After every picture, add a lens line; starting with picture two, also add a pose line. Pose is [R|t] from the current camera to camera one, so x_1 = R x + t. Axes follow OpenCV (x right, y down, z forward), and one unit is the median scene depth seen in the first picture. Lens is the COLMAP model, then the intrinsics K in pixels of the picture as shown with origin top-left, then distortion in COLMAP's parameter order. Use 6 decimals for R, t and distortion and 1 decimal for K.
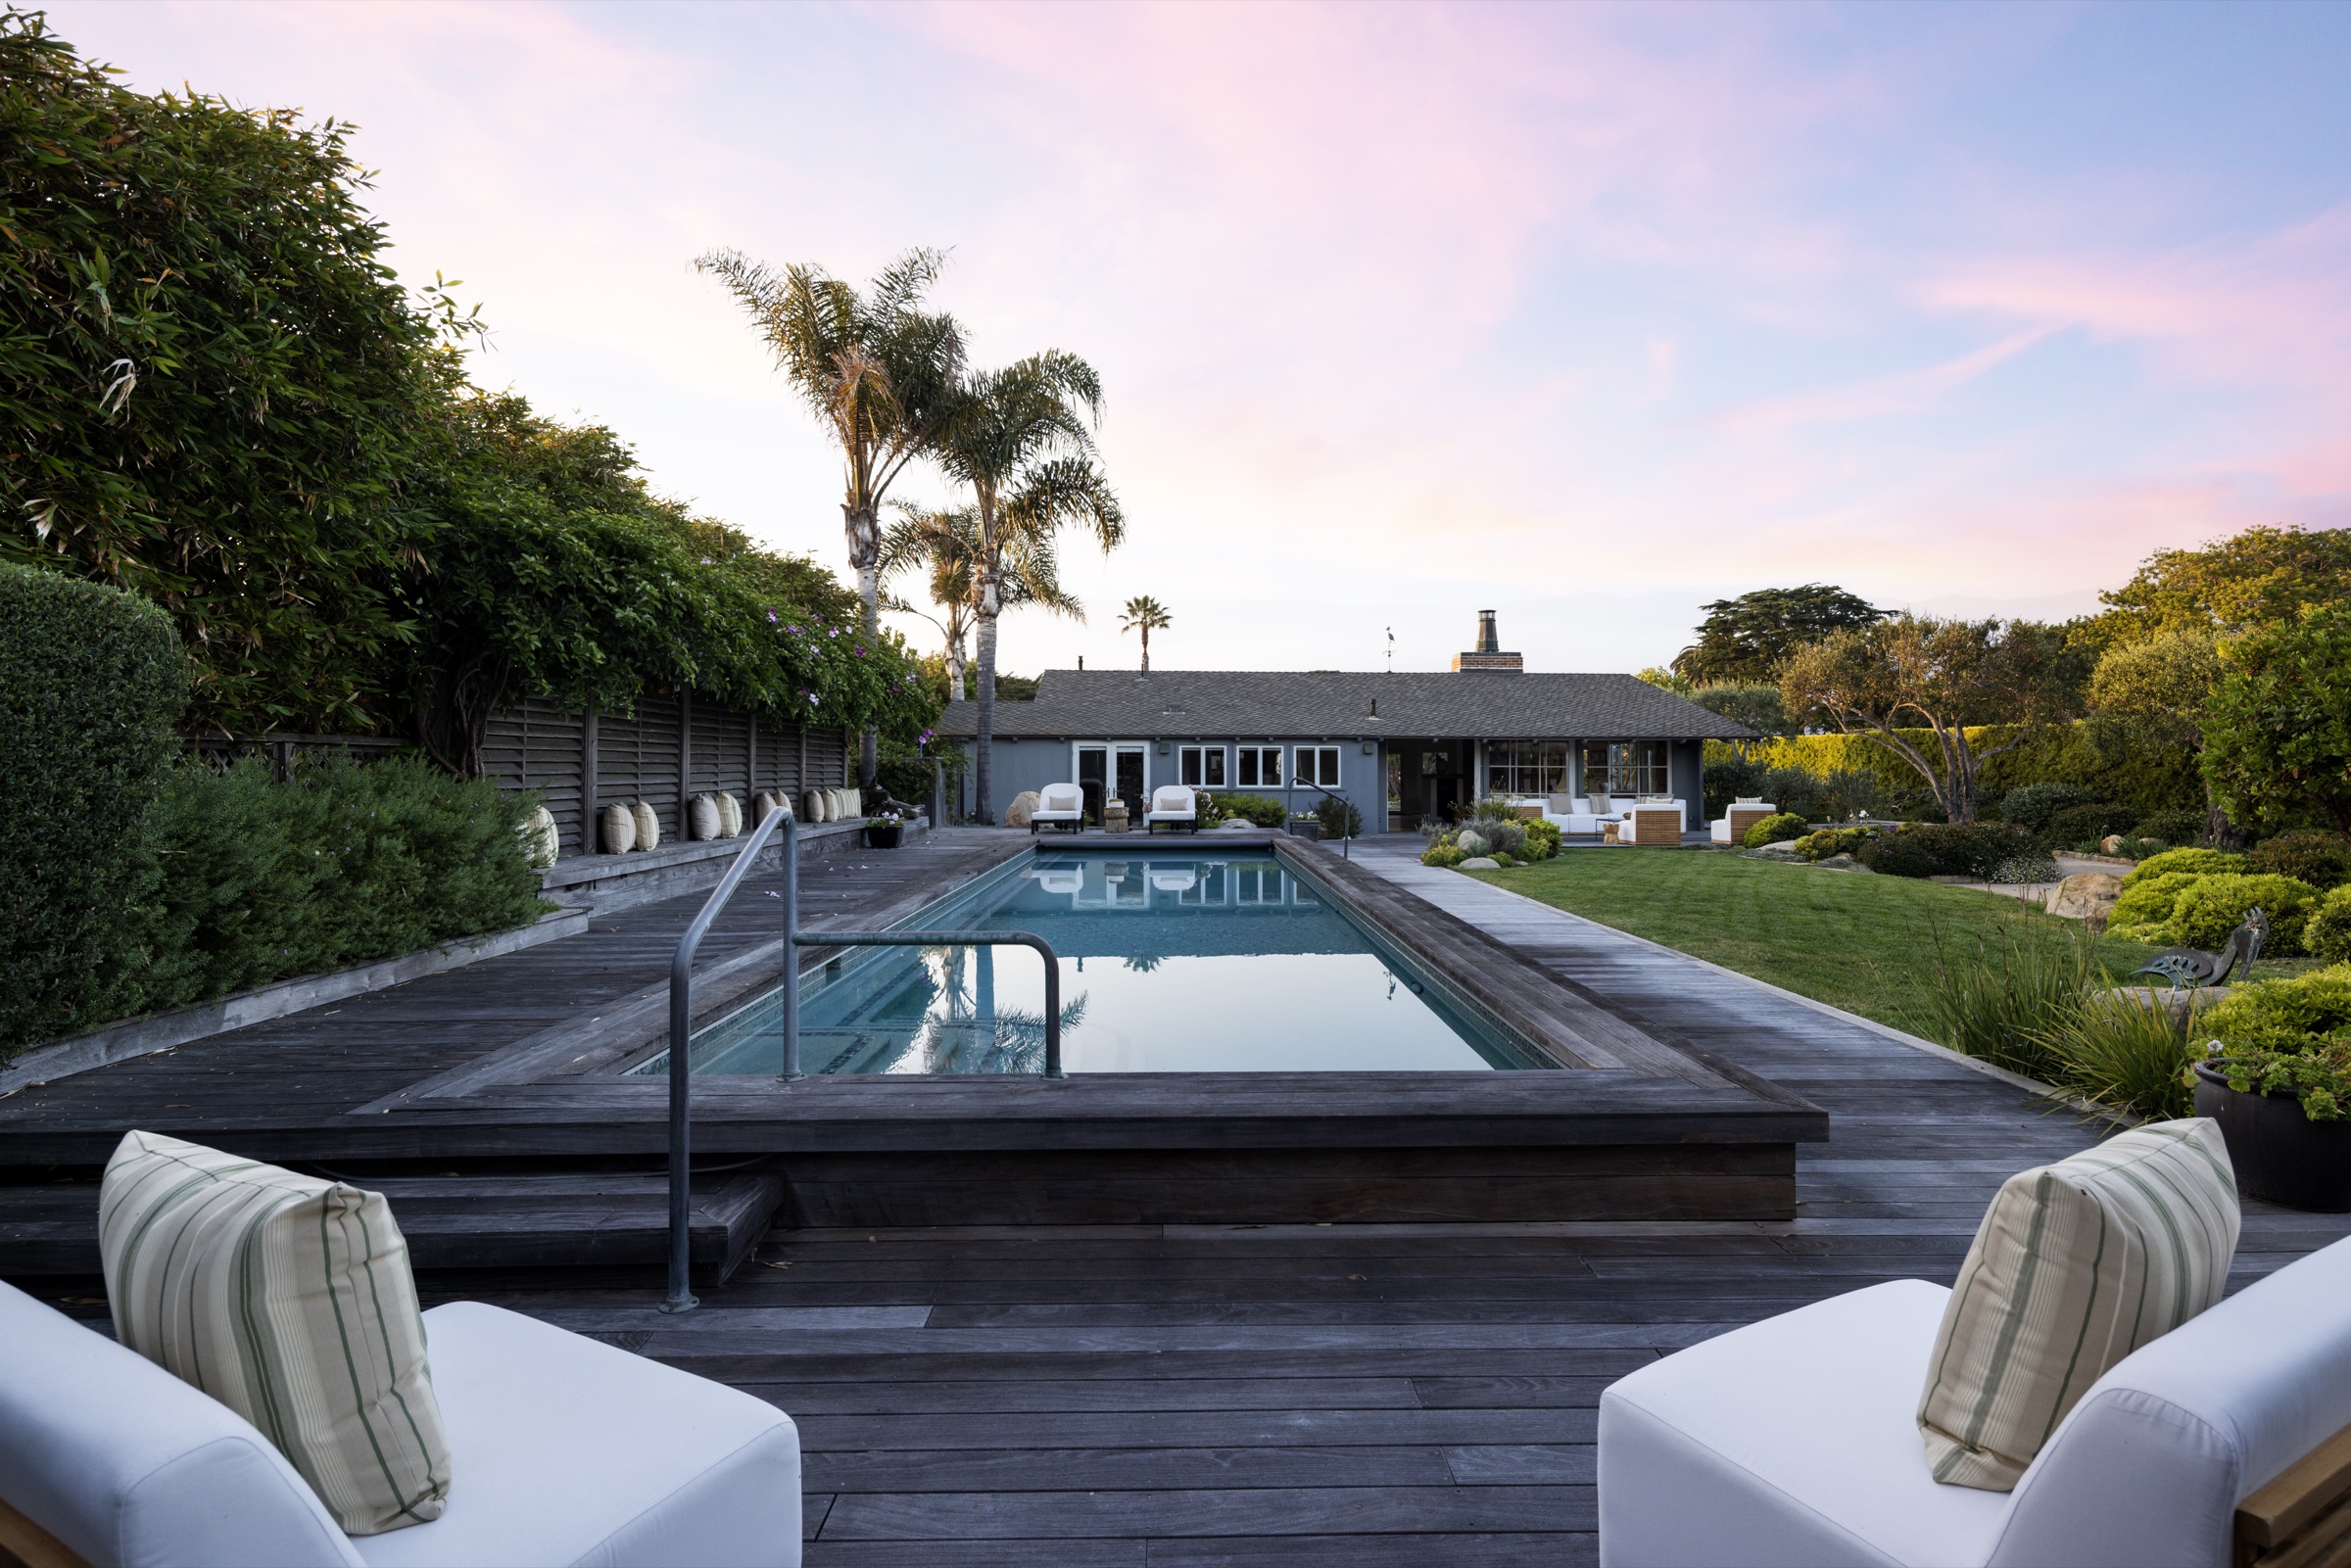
lens RADIAL K [[1160.9, 0, 1175.5], [0, 1160.9, 784.0], [0, 0, 1]] dist [0.001343, -0.000601]
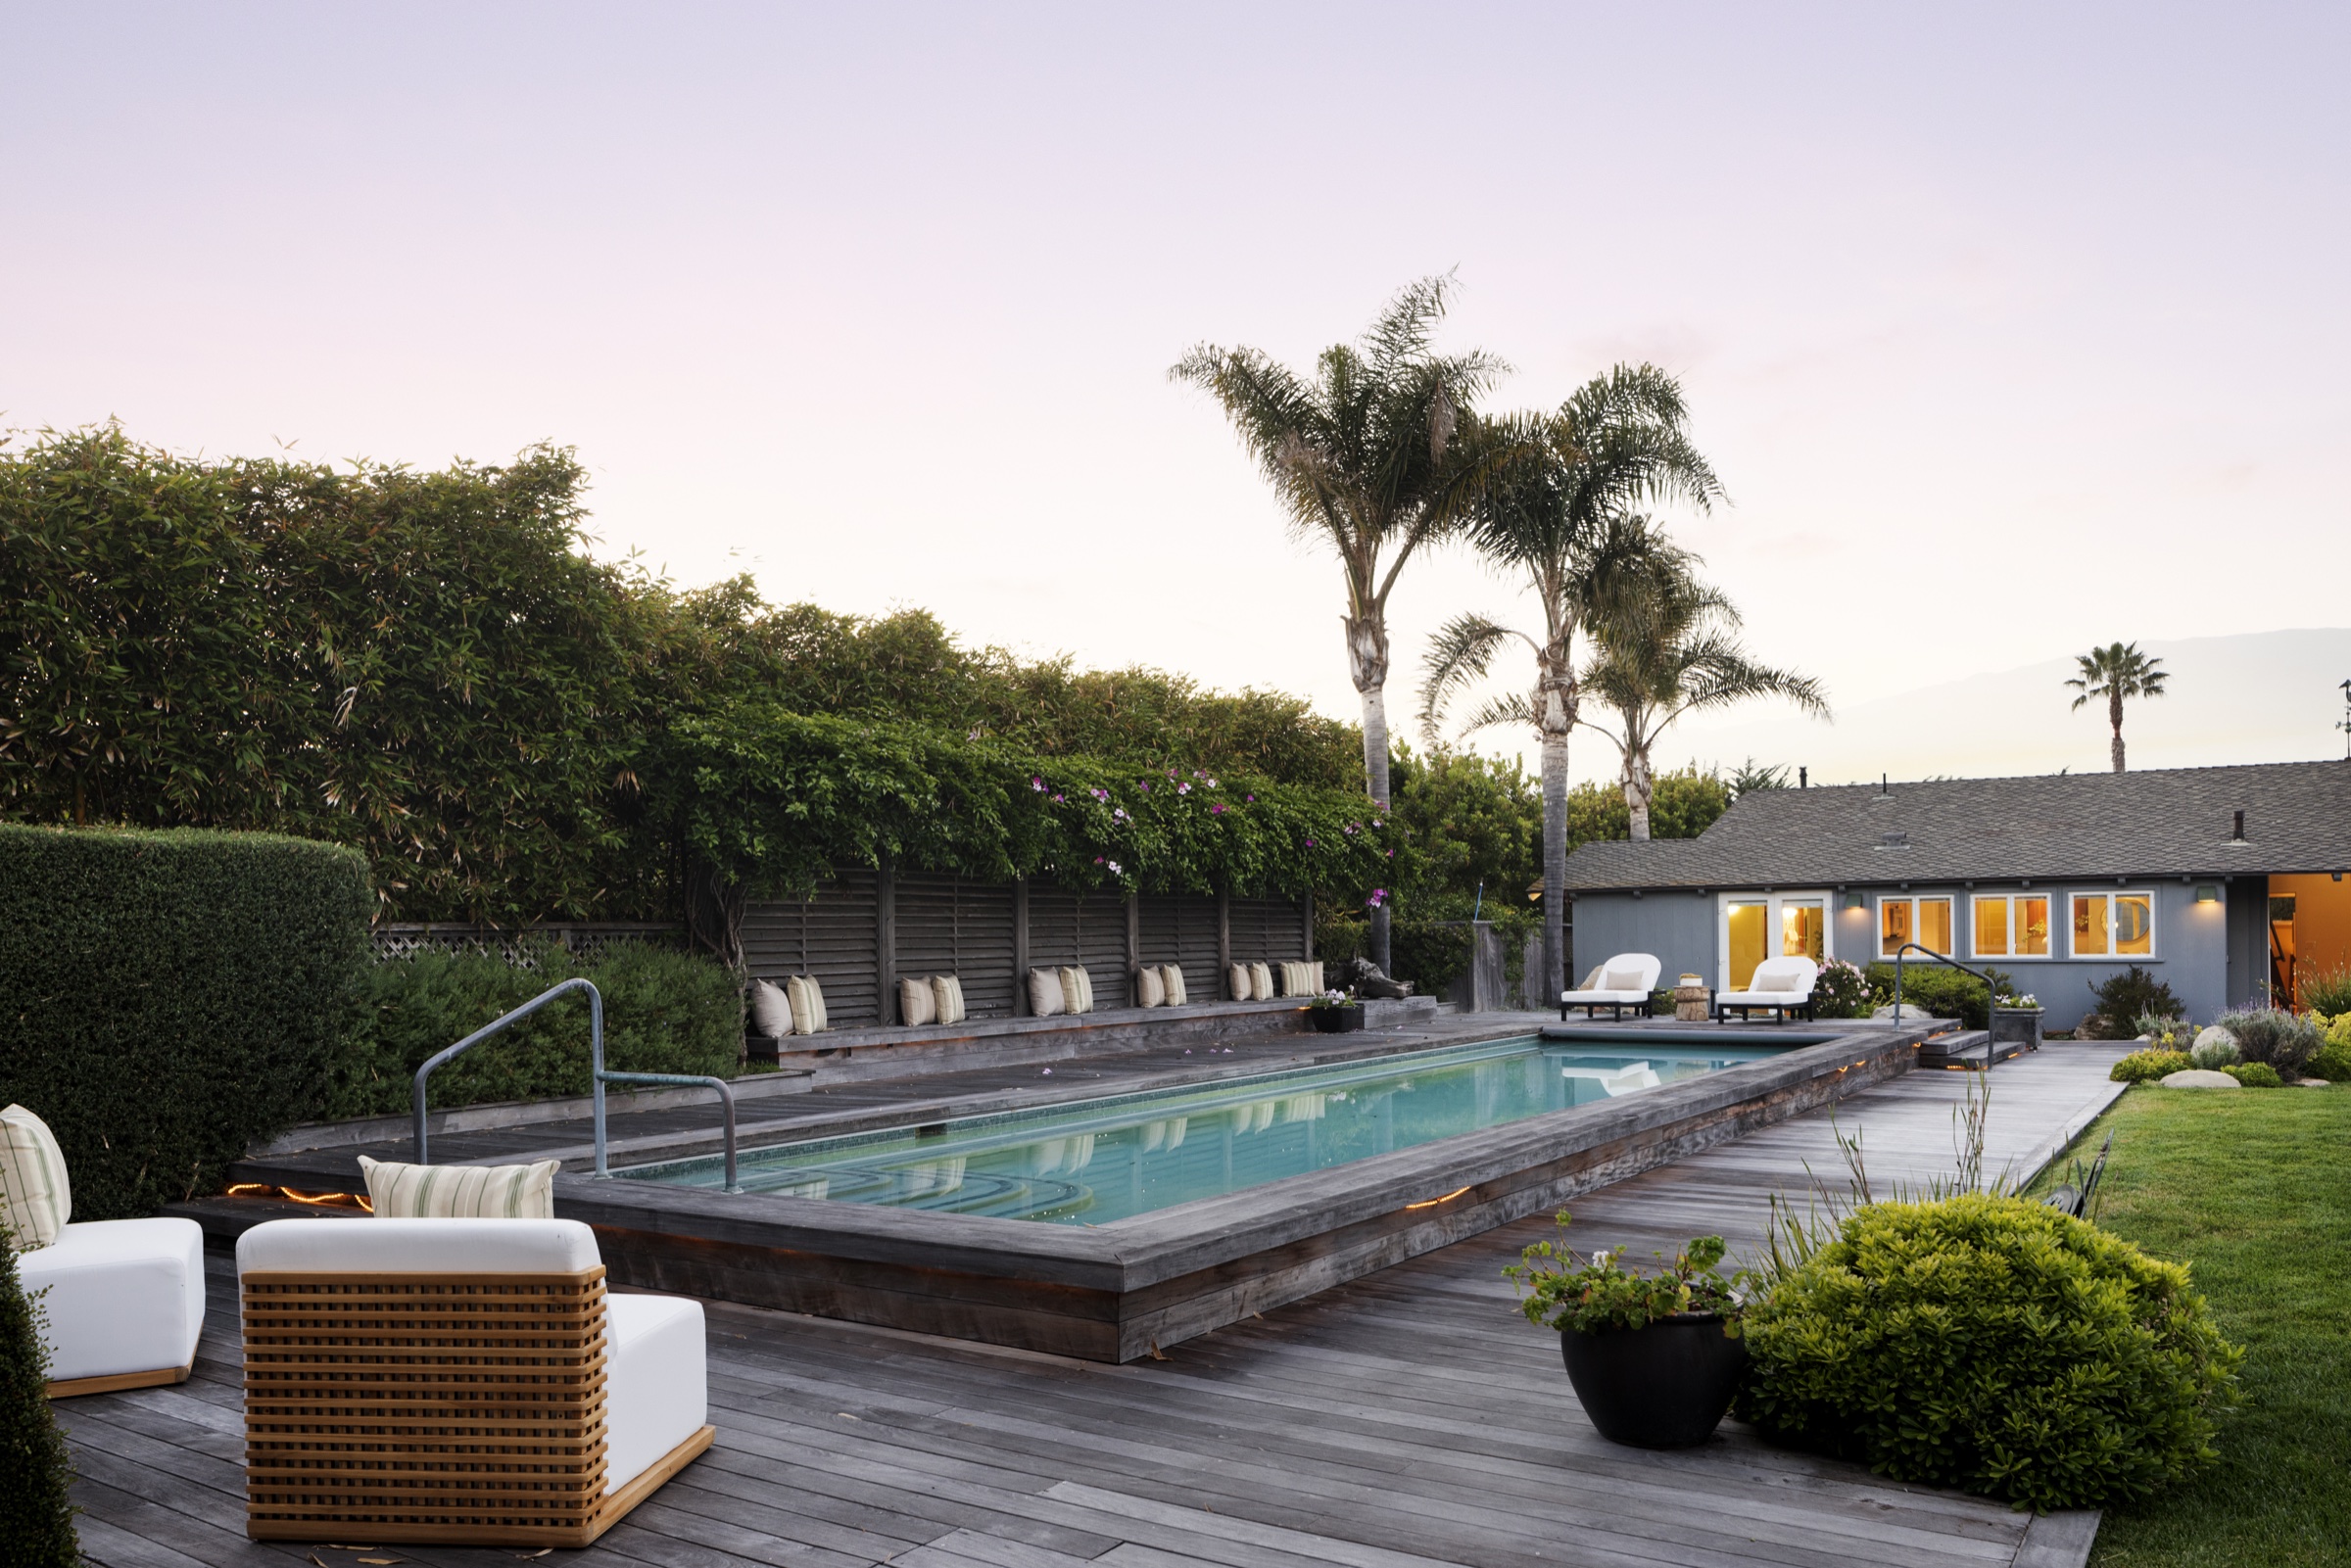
lens RADIAL K [[1666.9, 0, 1172.7], [0, 1666.9, 1015.6], [0, 0, 1]] dist [-0.012085, -0.002716]
pose [[0.819121, 0.016059, -0.573397, 0.384138], [0.005558, 0.999339, 0.035927, -0.001141], [0.573595, -0.032615, 0.818490, -0.059342]]
